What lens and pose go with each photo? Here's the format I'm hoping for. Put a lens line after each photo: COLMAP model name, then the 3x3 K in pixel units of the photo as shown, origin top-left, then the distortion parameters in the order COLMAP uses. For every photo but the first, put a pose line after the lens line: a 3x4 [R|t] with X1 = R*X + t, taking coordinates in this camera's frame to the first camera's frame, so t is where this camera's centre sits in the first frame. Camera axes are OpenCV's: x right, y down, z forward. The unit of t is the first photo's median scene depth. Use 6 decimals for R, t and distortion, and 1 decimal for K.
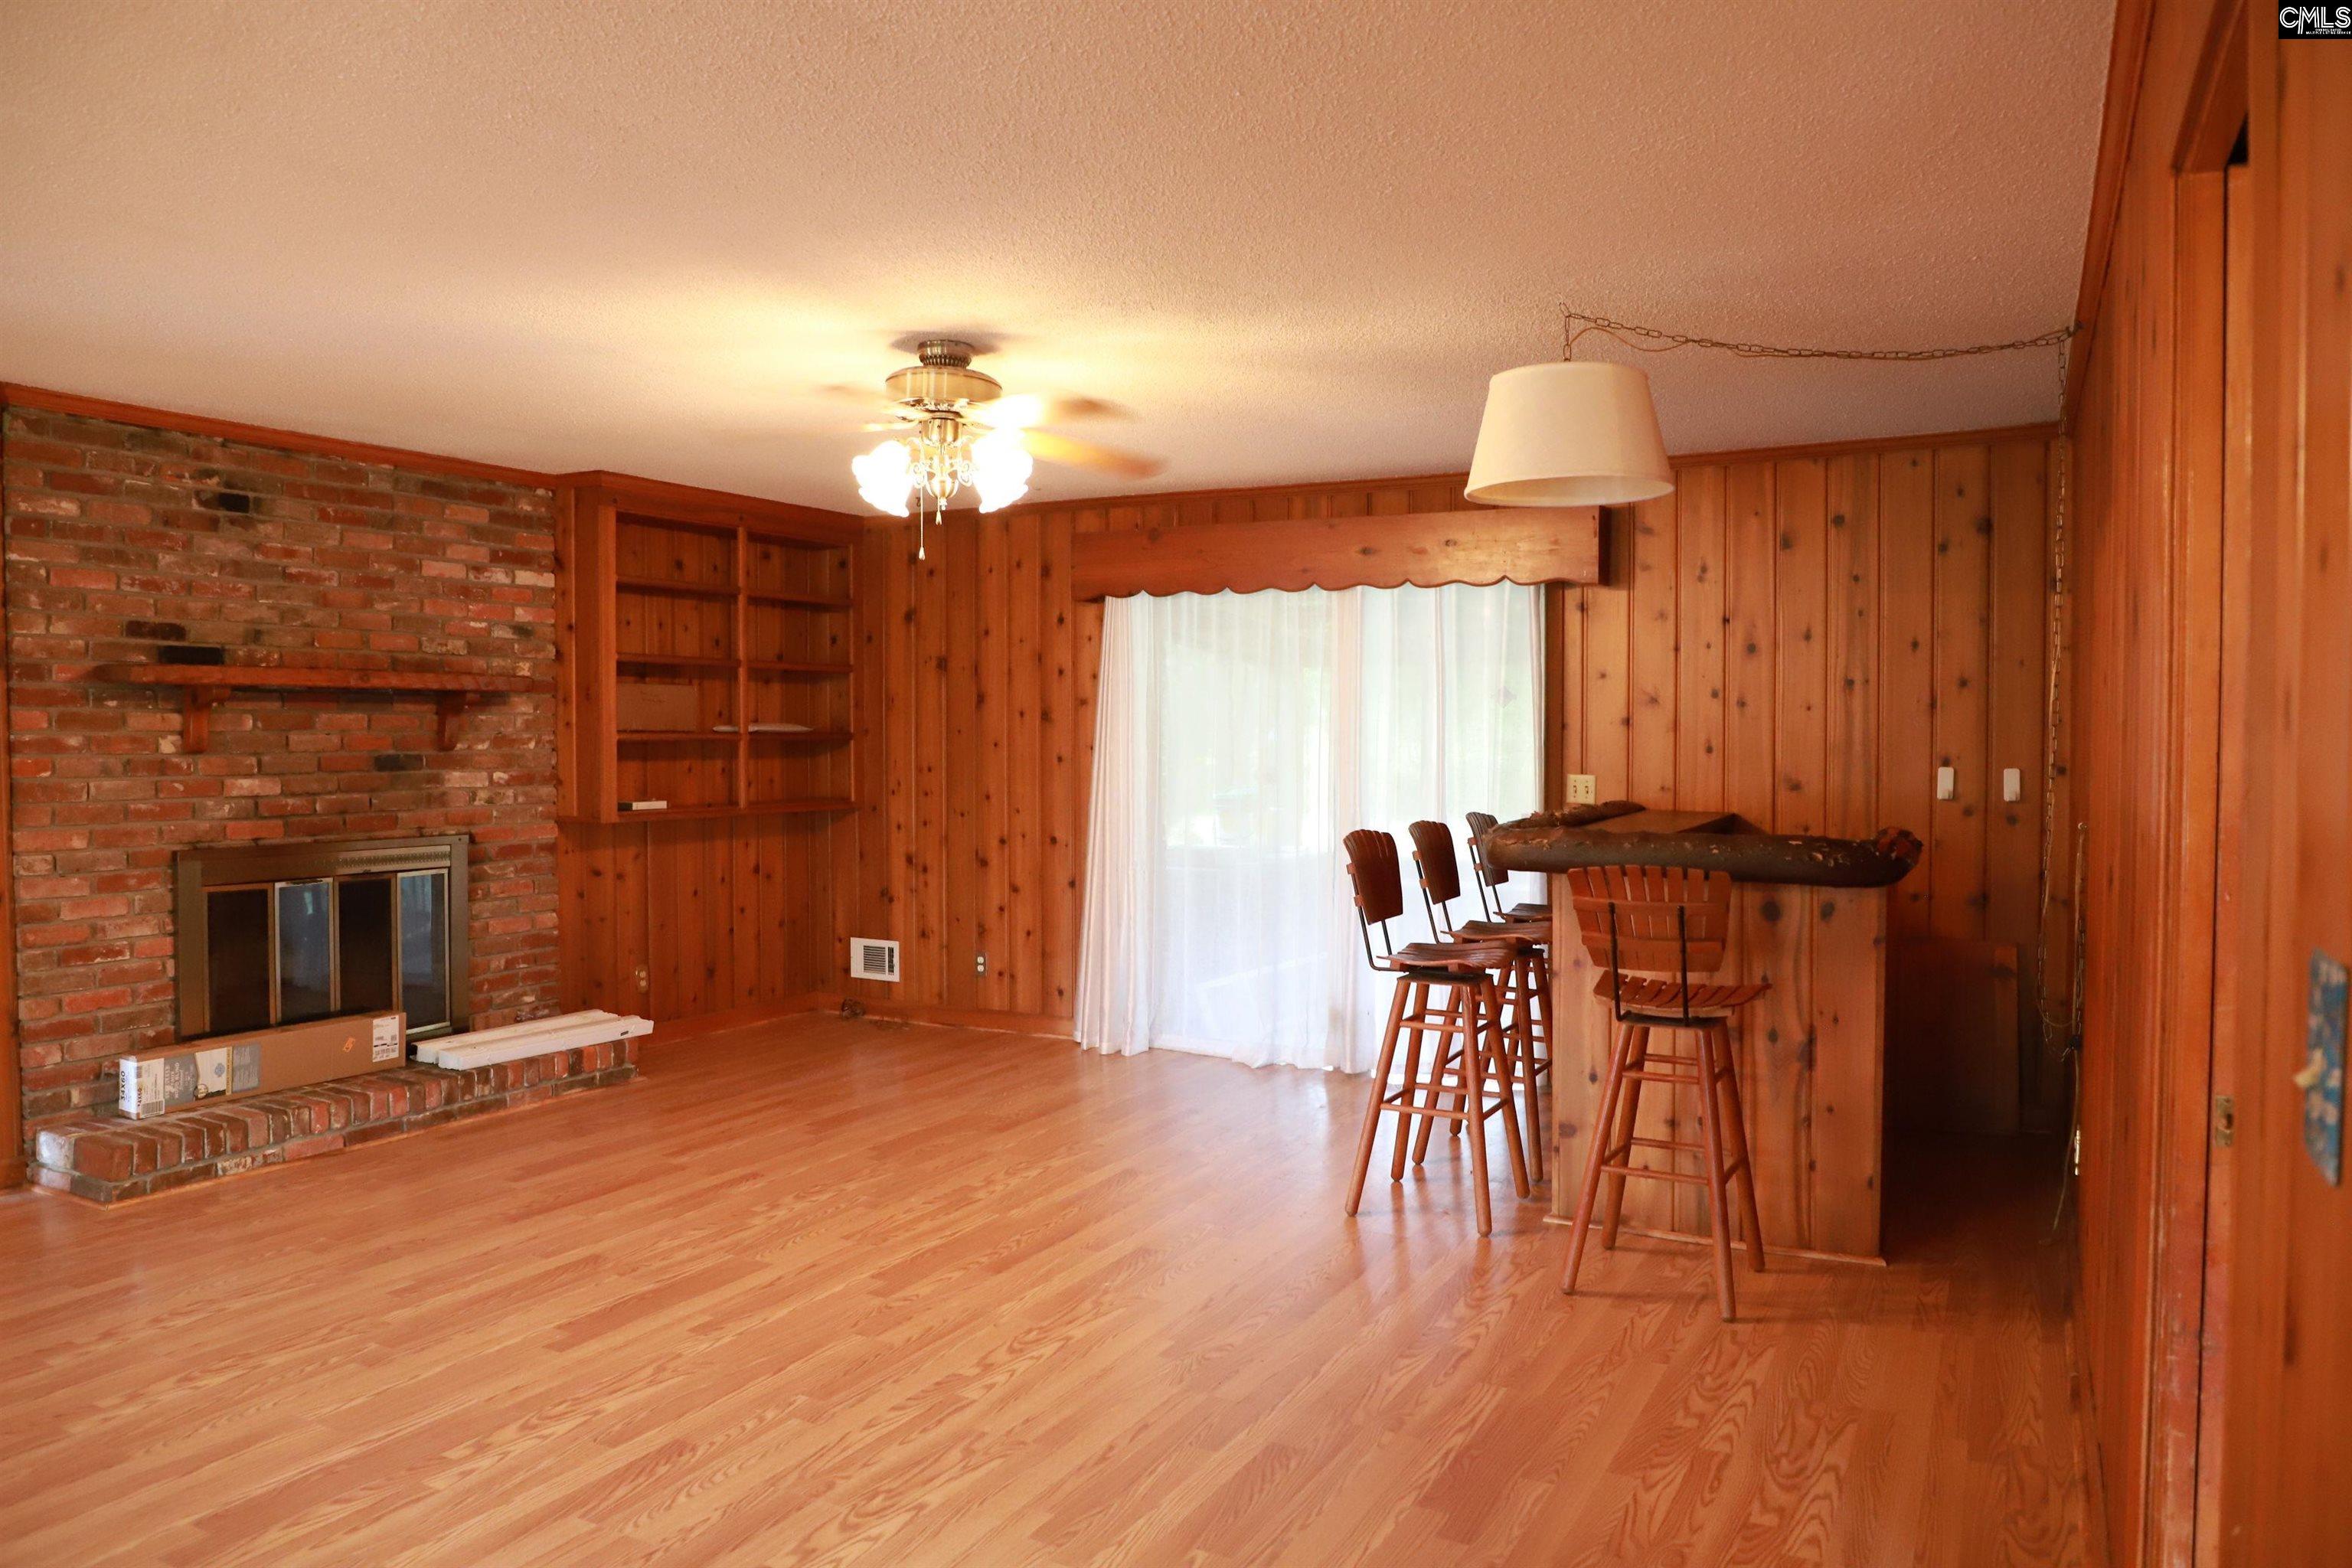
lens RADIAL K [[1598.9, 0, 1176.0], [0, 1598.9, 784.0], [0, 0, 1]] dist [-0.076534, 0.044249]
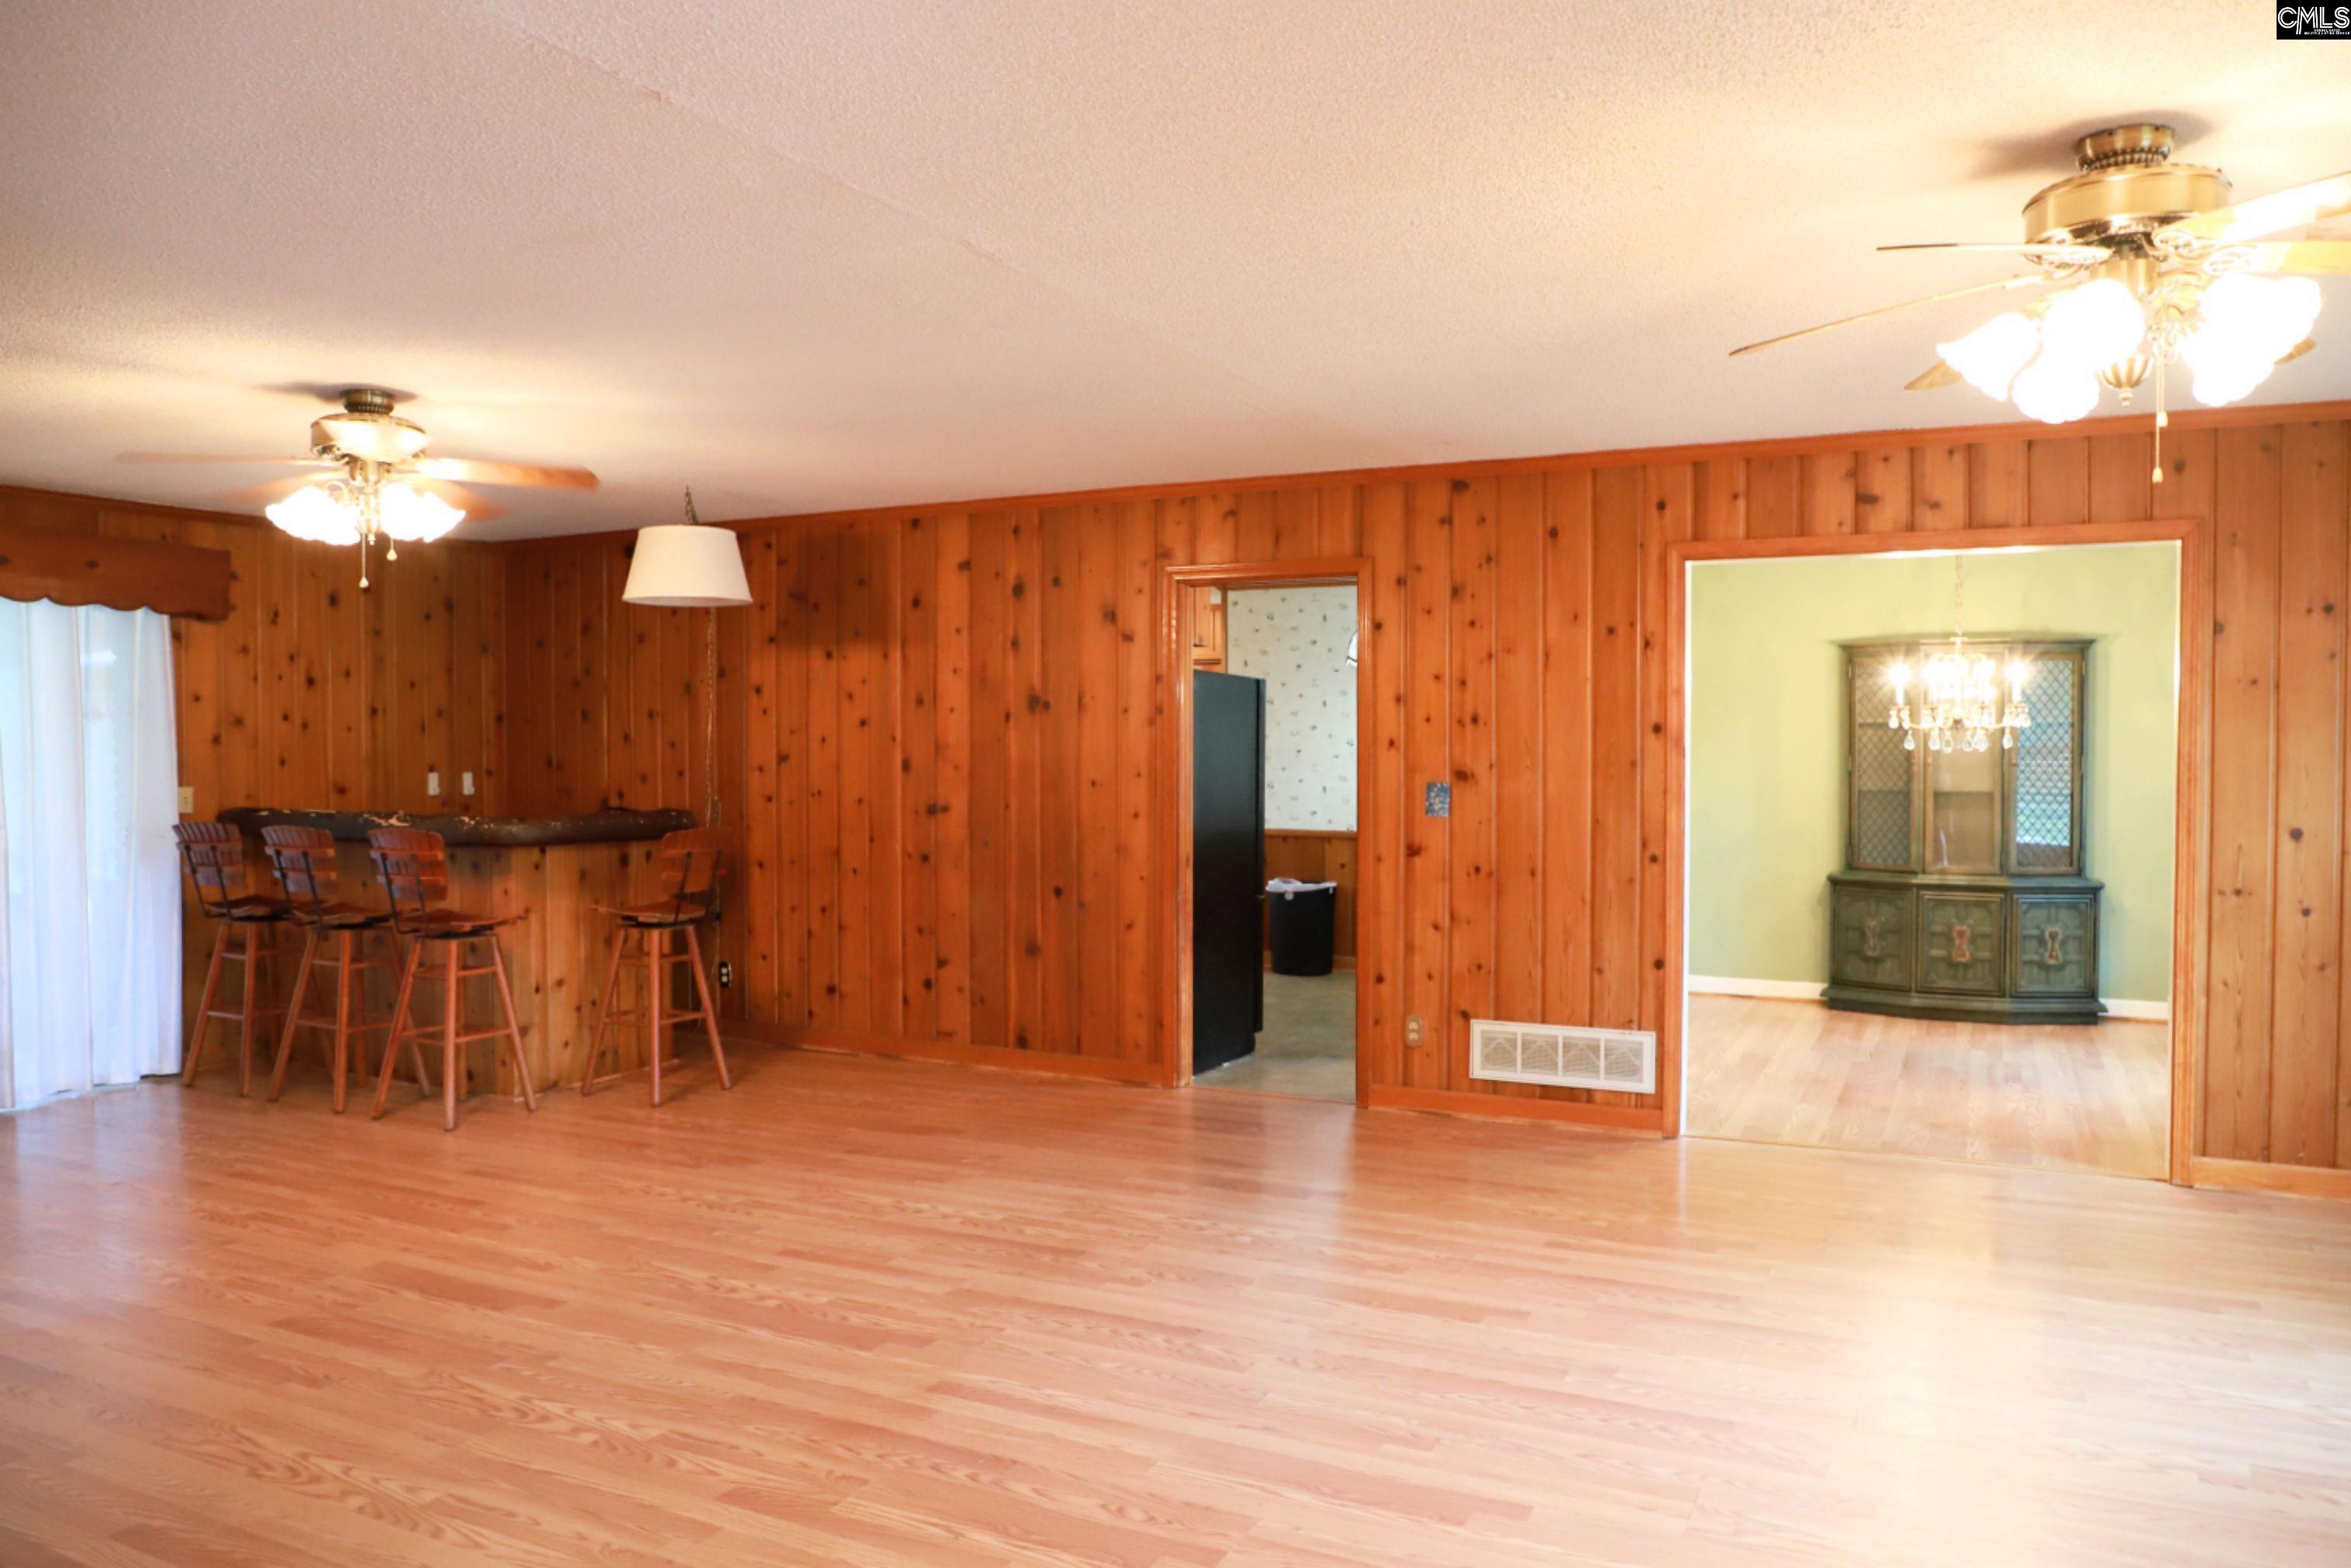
lens RADIAL K [[1647.1, 0, 1175.5], [0, 1647.1, 784.0], [0, 0, 1]] dist [-0.082203, 0.052610]
pose [[-0.029290, -0.021917, 0.999331, -0.914957], [0.033327, 0.999182, 0.022890, -0.010812], [-0.999015, 0.033975, -0.028536, 0.348250]]
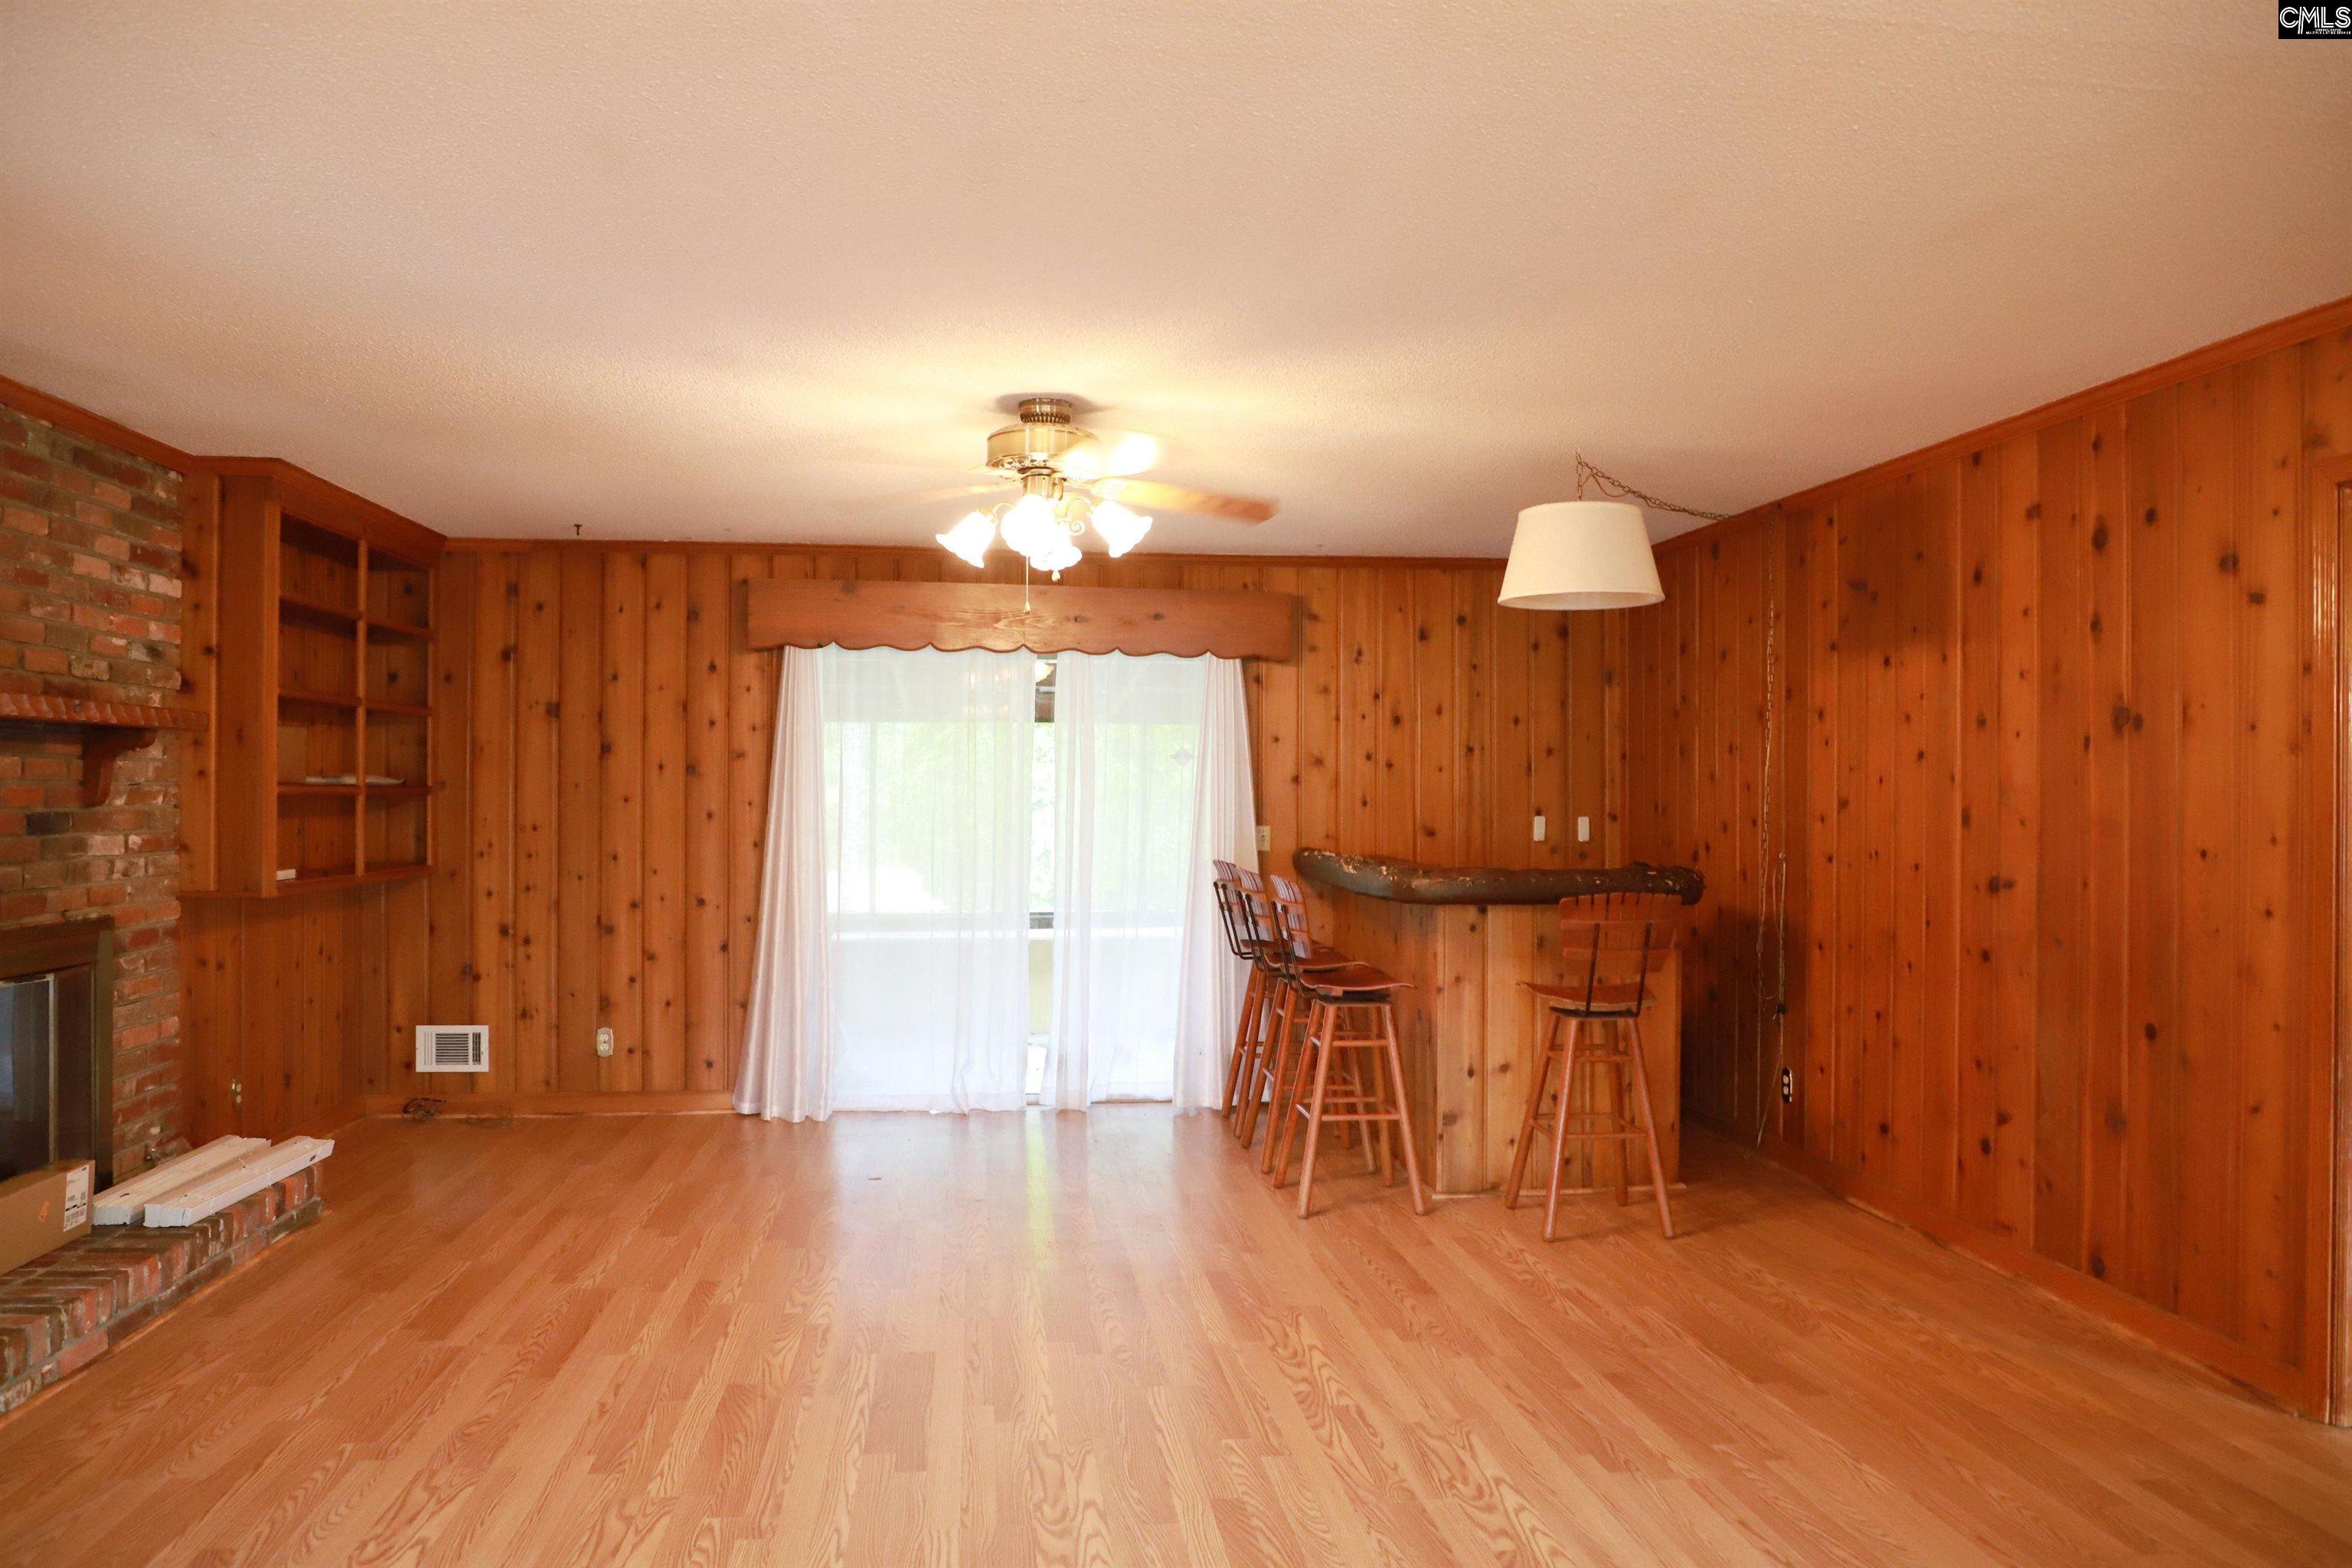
lens RADIAL K [[1598.9, 0, 1176.0], [0, 1598.9, 784.0], [0, 0, 1]] dist [-0.076534, 0.044249]
pose [[0.816353, 0.005143, 0.577530, -0.473040], [0.014817, 0.999445, -0.029844, -0.002401], [-0.577363, 0.032920, 0.815824, 0.096551]]
